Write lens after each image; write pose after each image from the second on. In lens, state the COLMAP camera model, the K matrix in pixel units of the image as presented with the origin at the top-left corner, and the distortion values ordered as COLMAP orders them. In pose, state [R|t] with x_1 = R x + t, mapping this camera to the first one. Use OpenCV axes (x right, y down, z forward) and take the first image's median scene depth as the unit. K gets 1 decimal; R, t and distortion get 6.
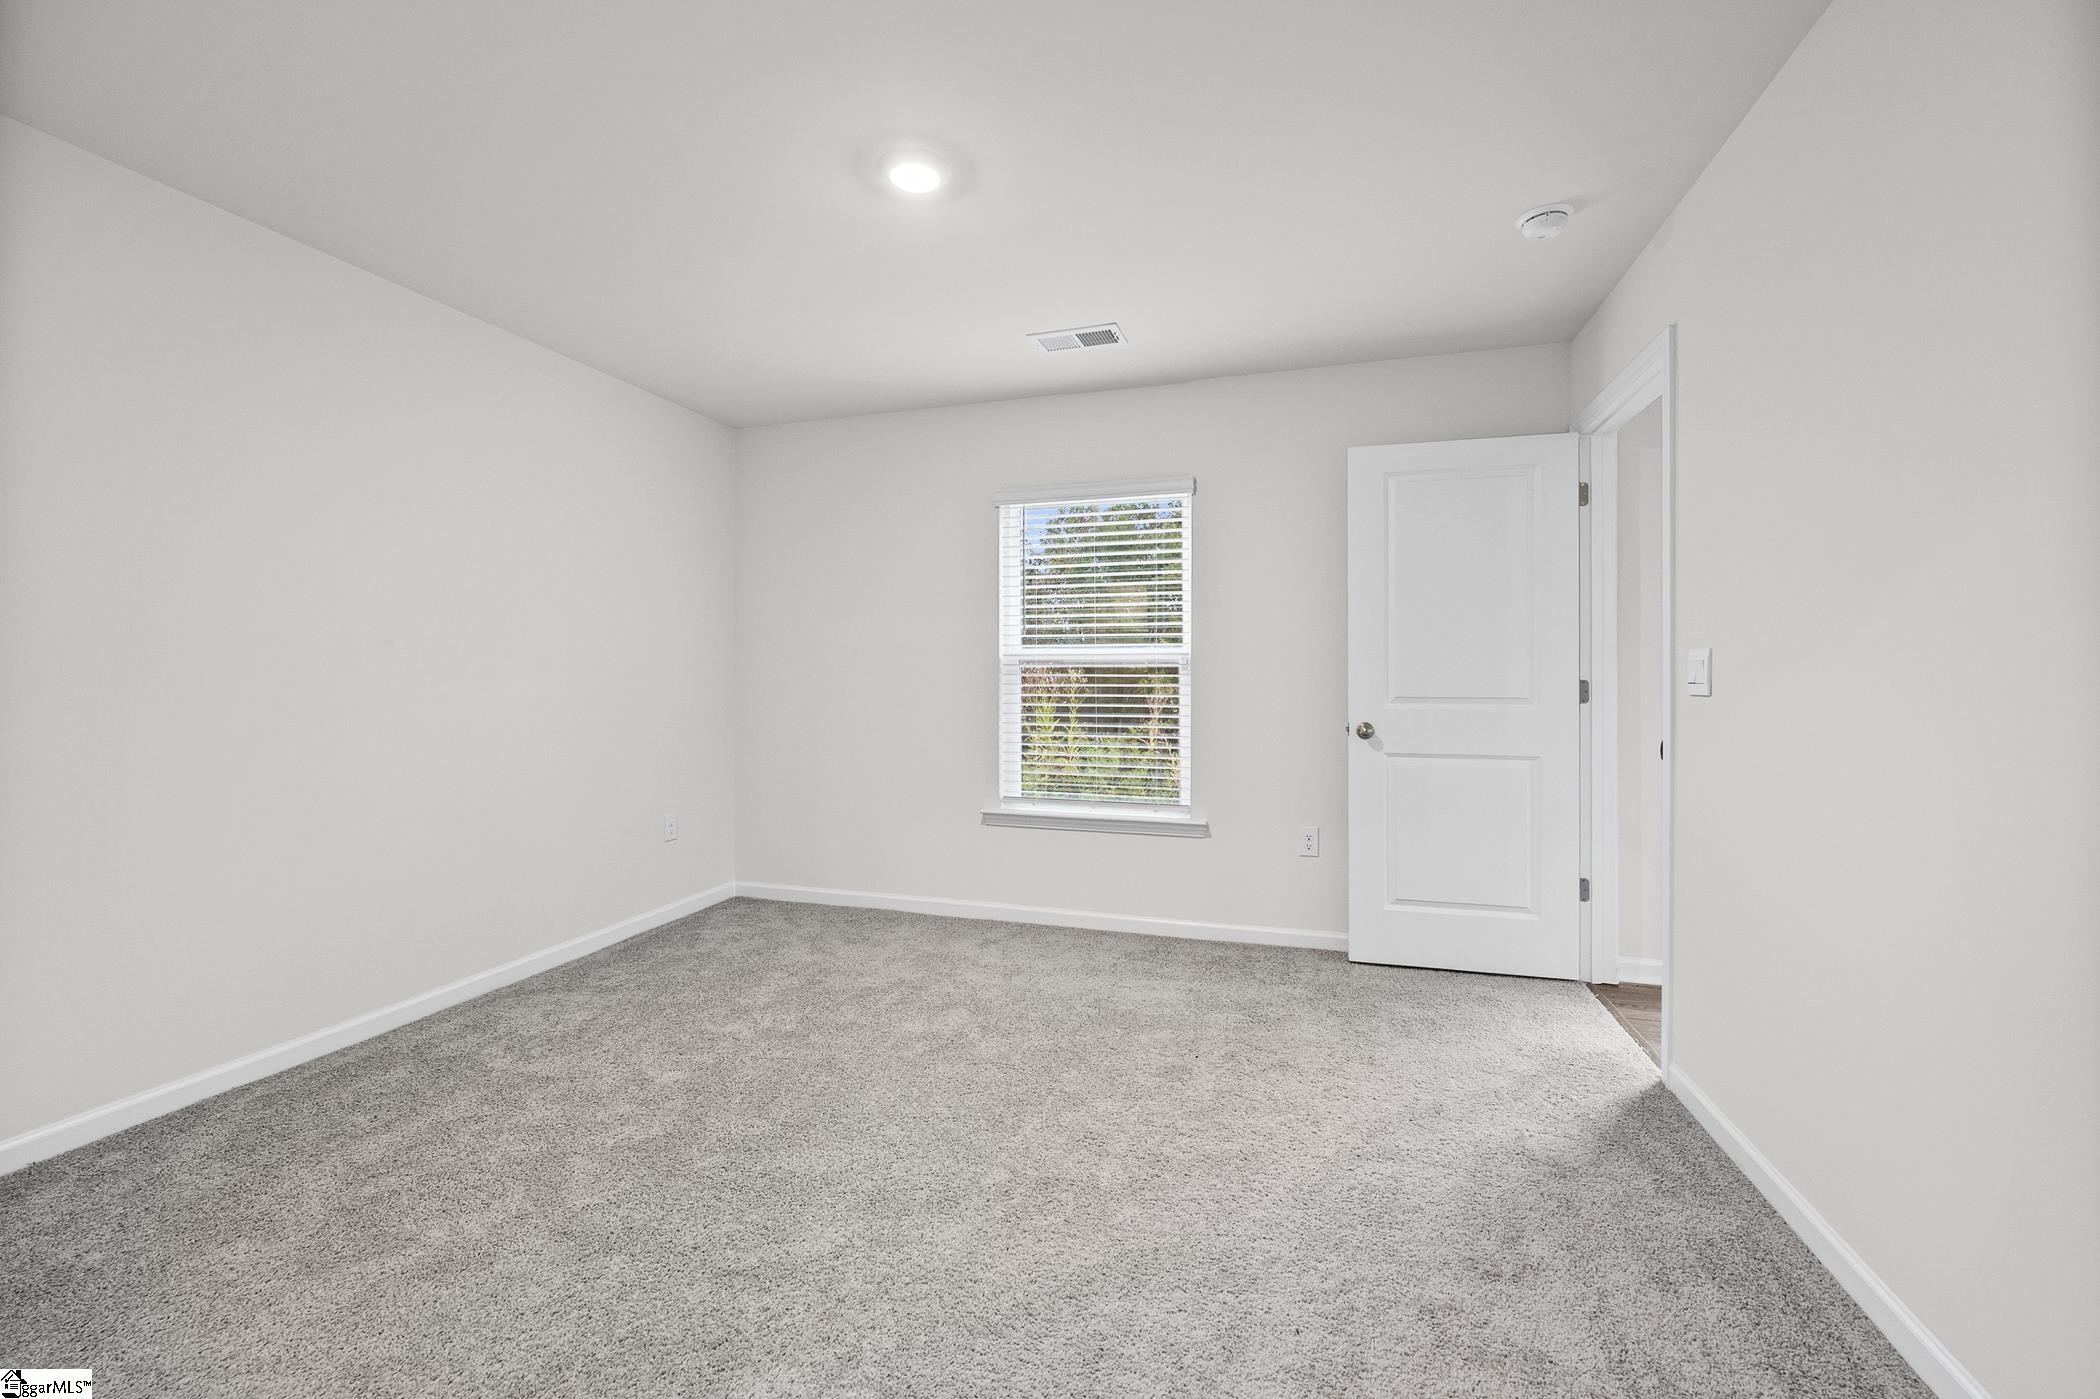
lens RADIAL K [[858.7, 0, 1049.3], [0, 858.7, 685.9], [0, 0, 1]] dist [-0.002336, -0.000614]
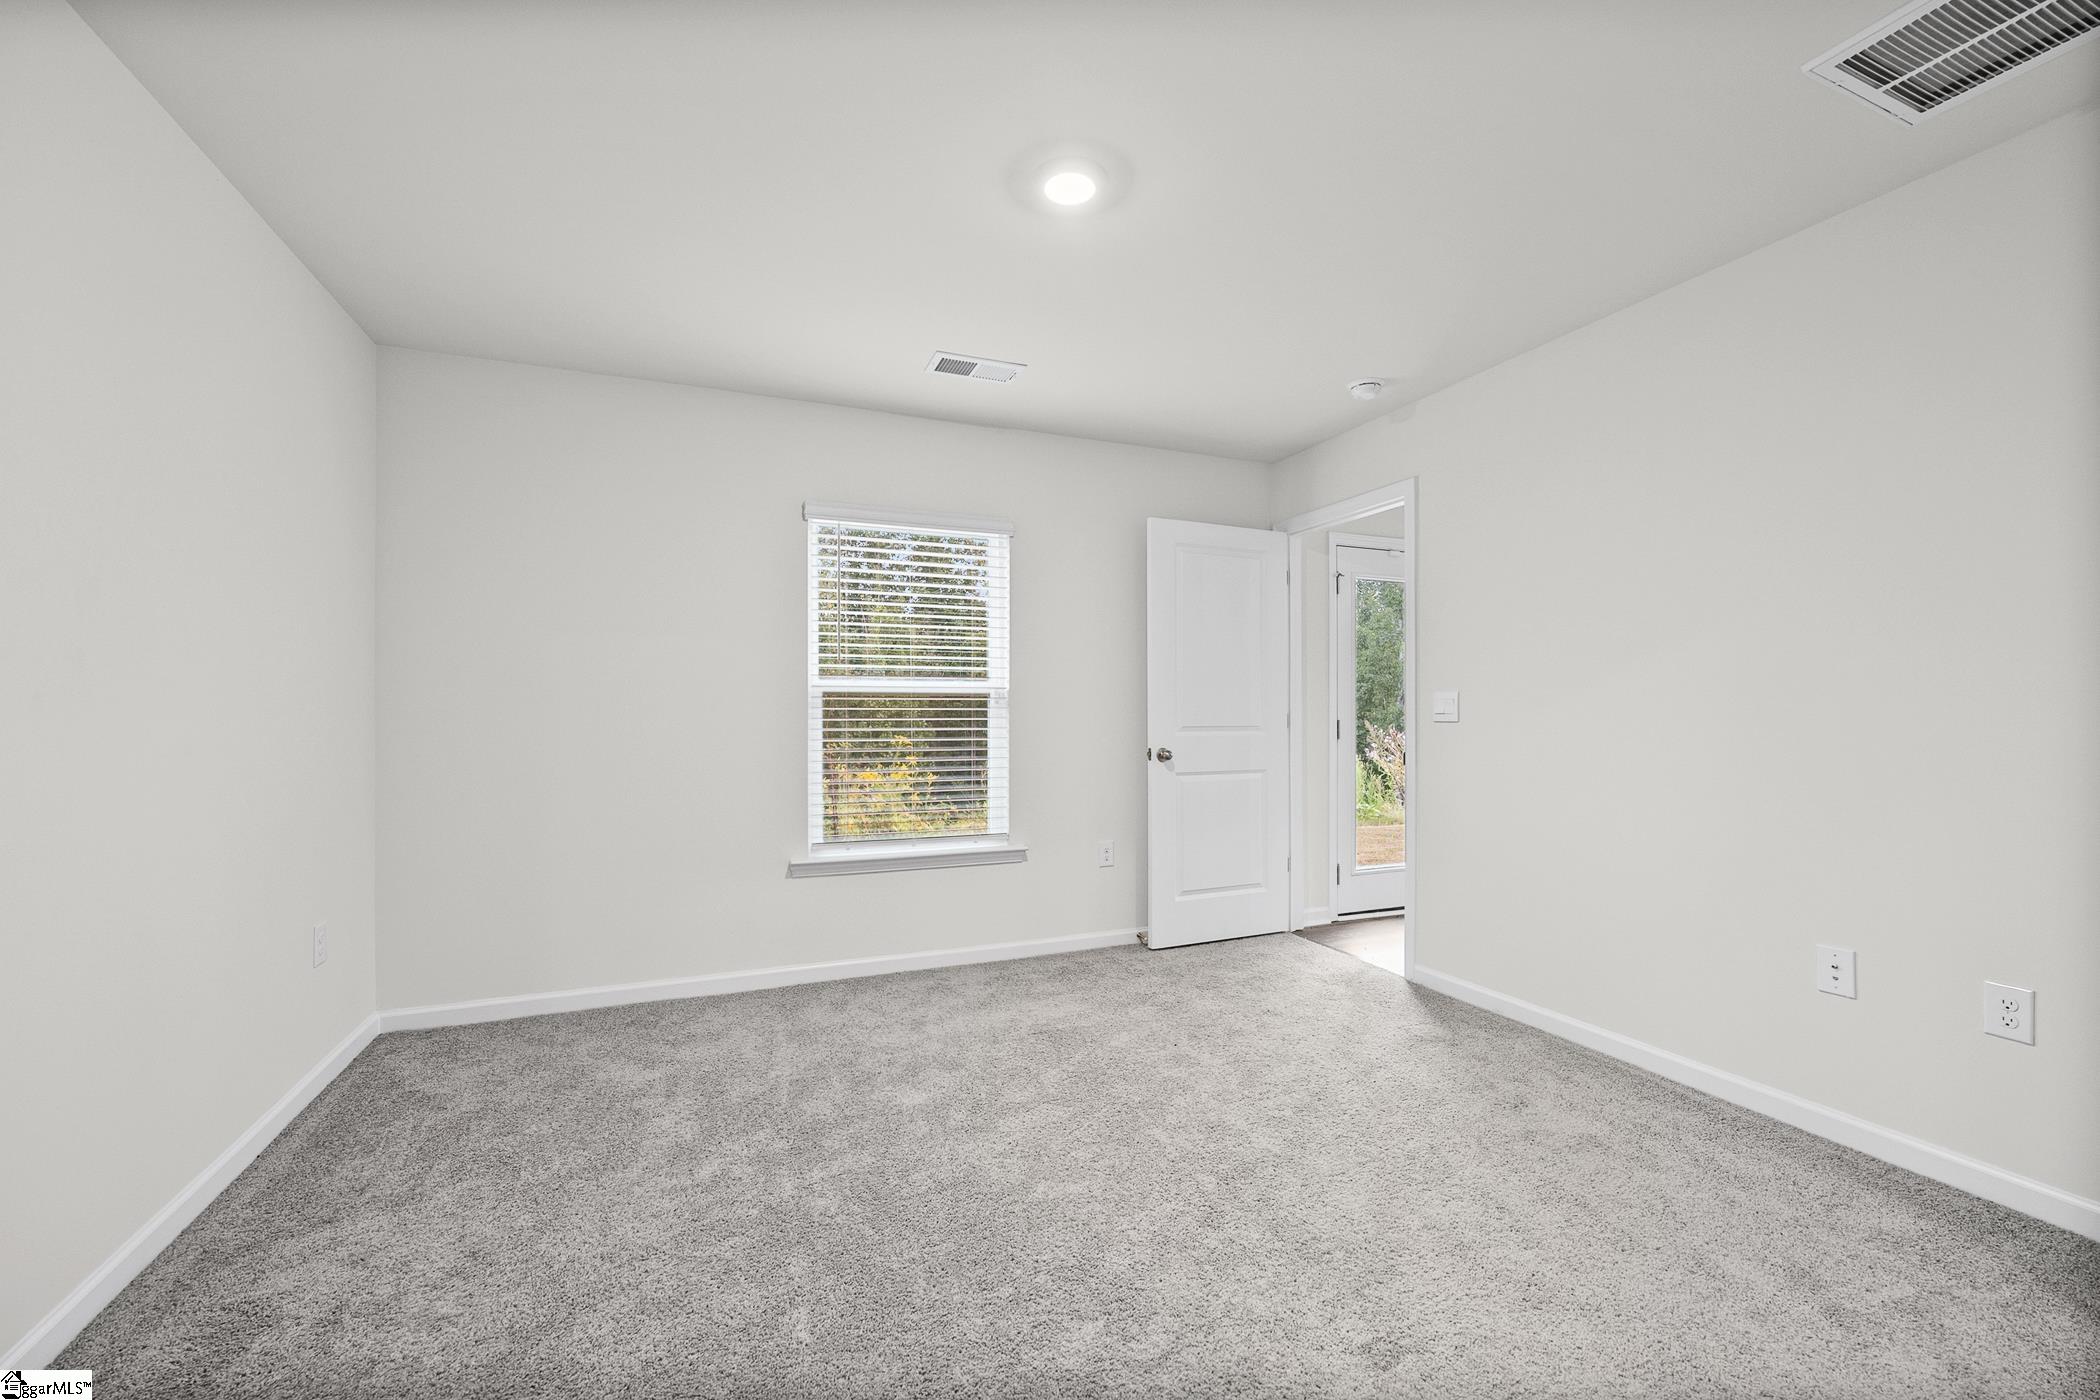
lens RADIAL K [[854.1, 0, 1045.6], [0, 854.1, 722.8], [0, 0, 1]] dist [-0.000646, -0.000119]
pose [[0.762675, -0.008974, 0.646719, -0.524663], [0.007898, 0.999958, 0.004562, 0.000425], [-0.646733, 0.001629, 0.762715, 0.191477]]
